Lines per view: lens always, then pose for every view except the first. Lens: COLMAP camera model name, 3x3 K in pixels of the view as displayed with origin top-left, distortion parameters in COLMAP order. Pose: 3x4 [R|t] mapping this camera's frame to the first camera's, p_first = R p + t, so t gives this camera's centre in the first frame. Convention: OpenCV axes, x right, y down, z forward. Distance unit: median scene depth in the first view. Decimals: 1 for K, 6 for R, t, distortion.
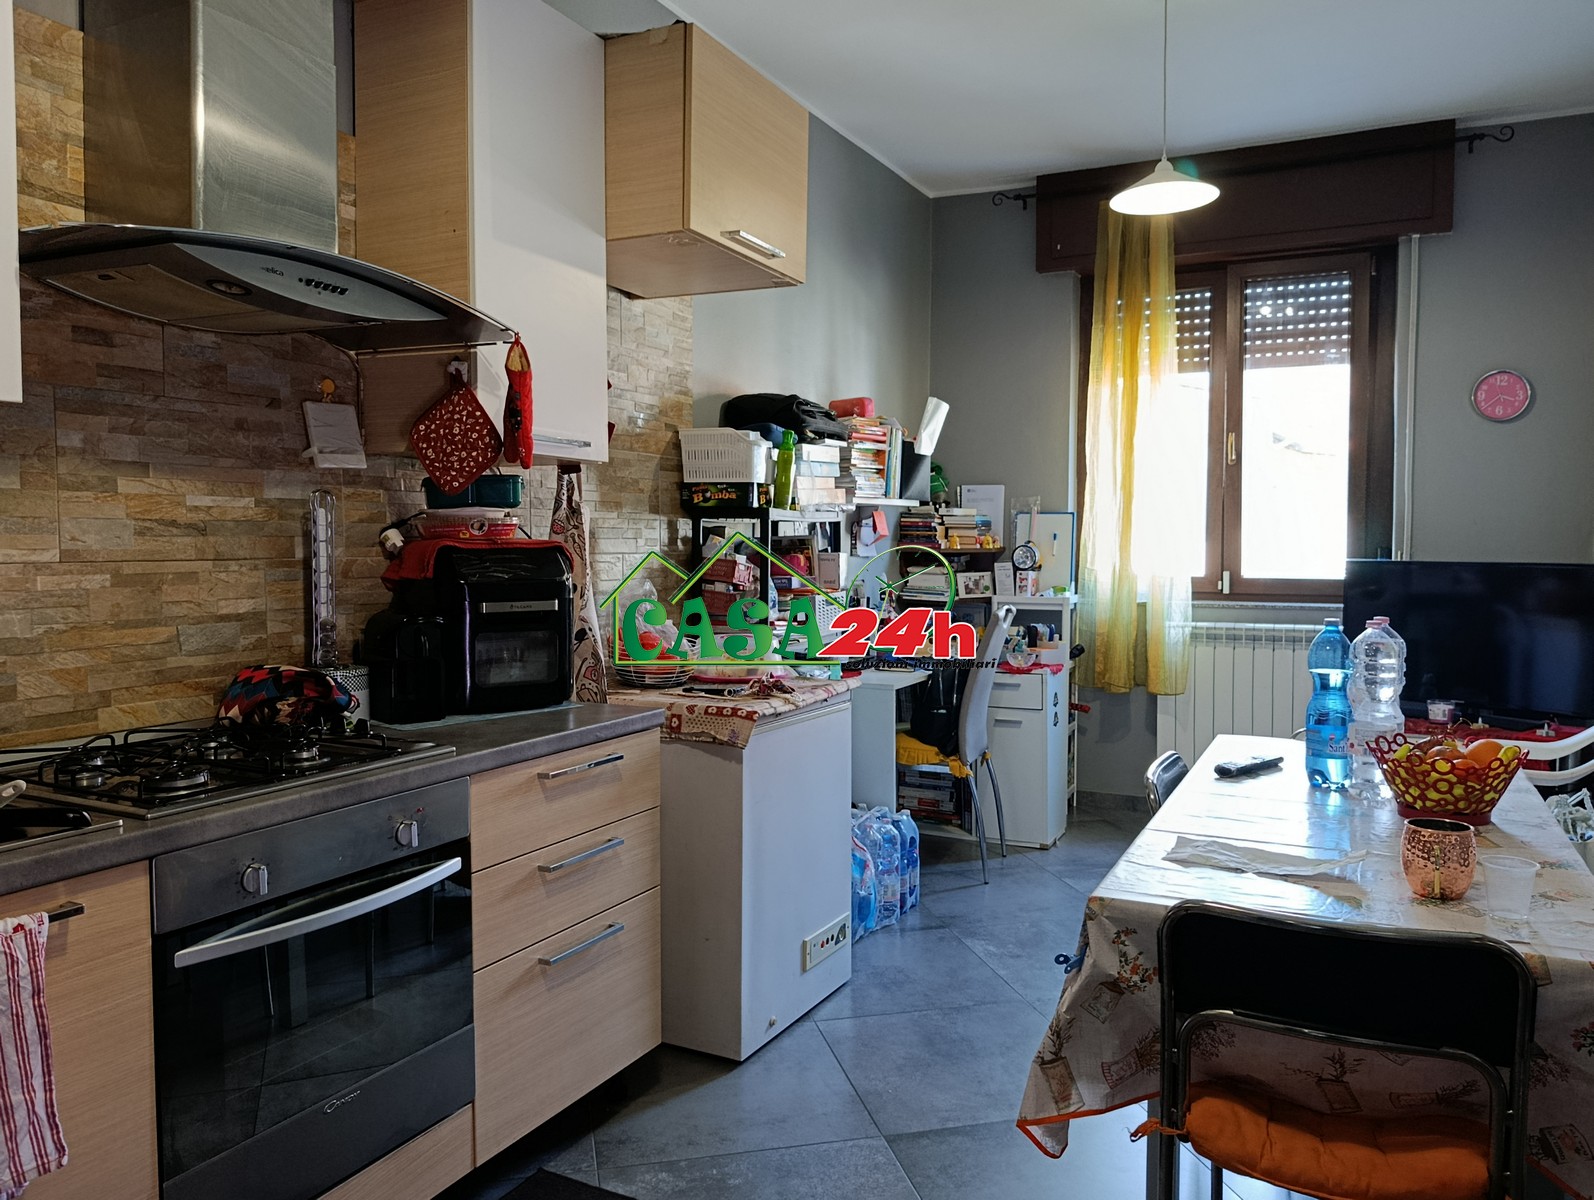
lens RADIAL K [[1153.3, 0, 795.6], [0, 1153.3, 598.4], [0, 0, 1]] dist [0.006951, -0.012272]
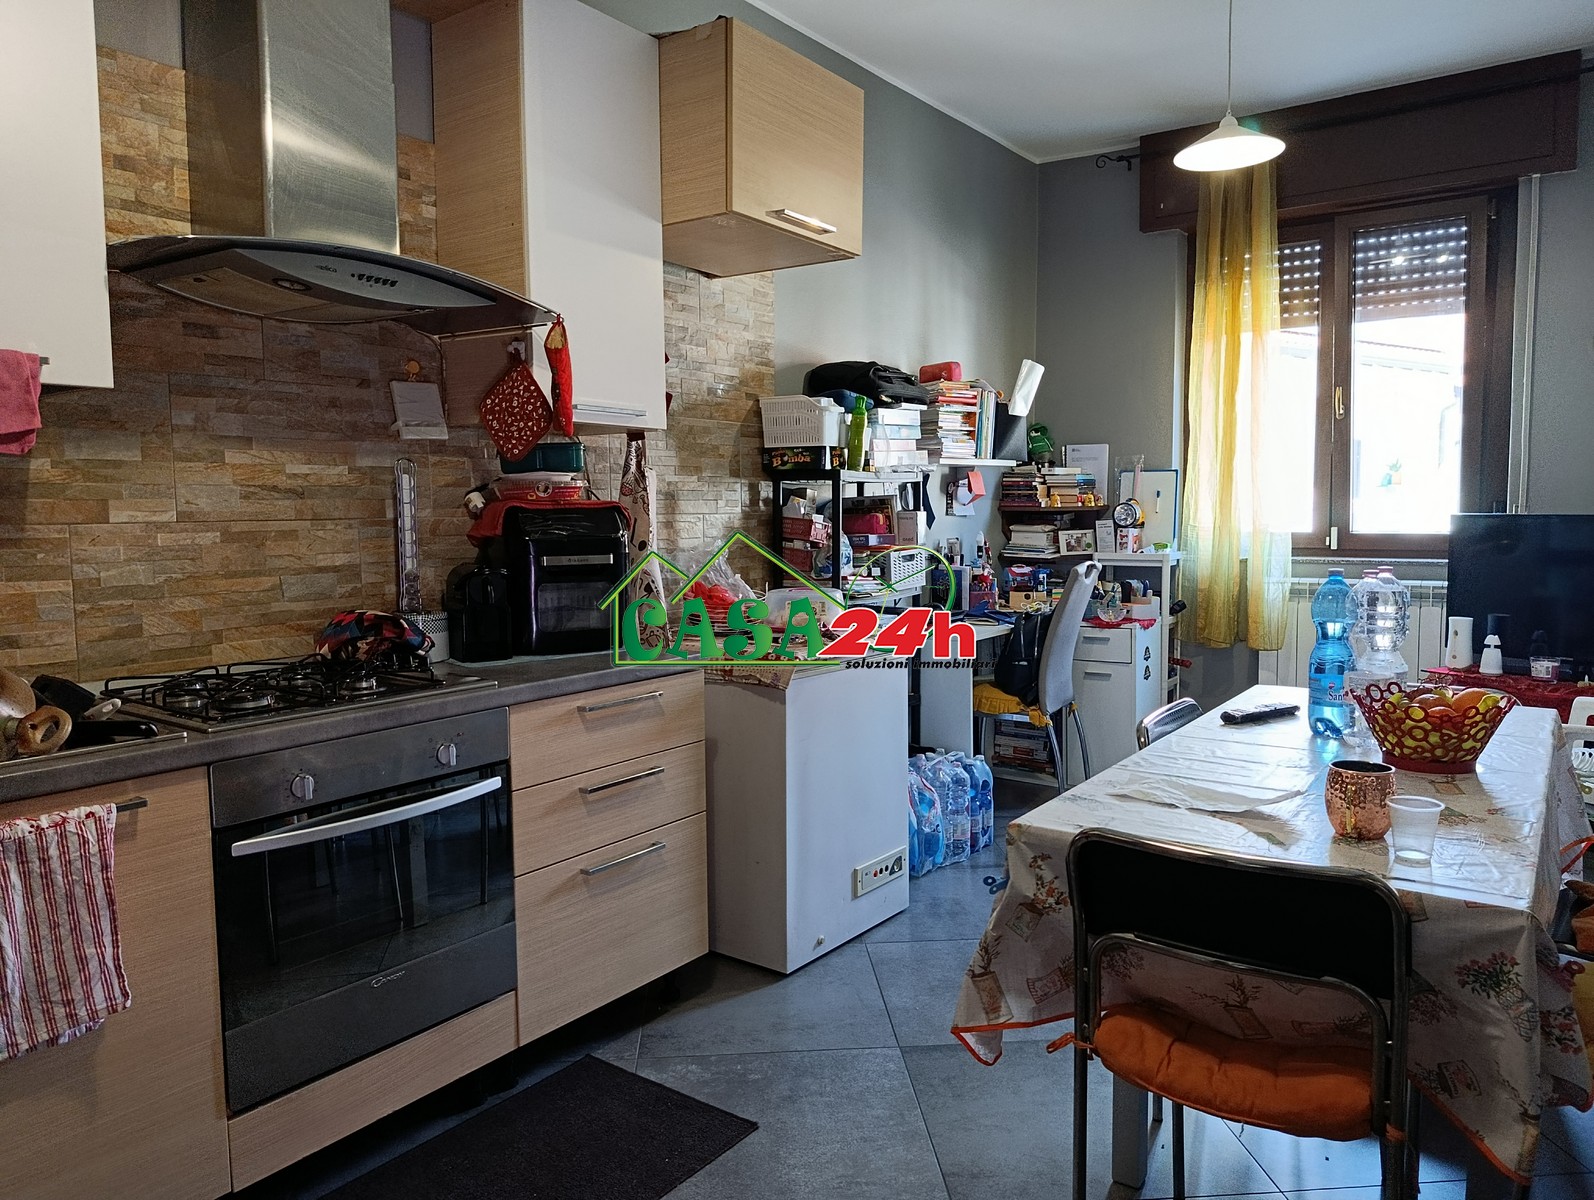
lens RADIAL K [[1096.9, 0, 800.2], [0, 1096.9, 594.1], [0, 0, 1]] dist [0.018585, -0.020660]
pose [[0.987663, 0.001866, -0.156586, 0.150232], [0.002979, 0.999524, 0.030703, 0.008621], [0.156569, -0.030790, 0.987187, -0.022309]]
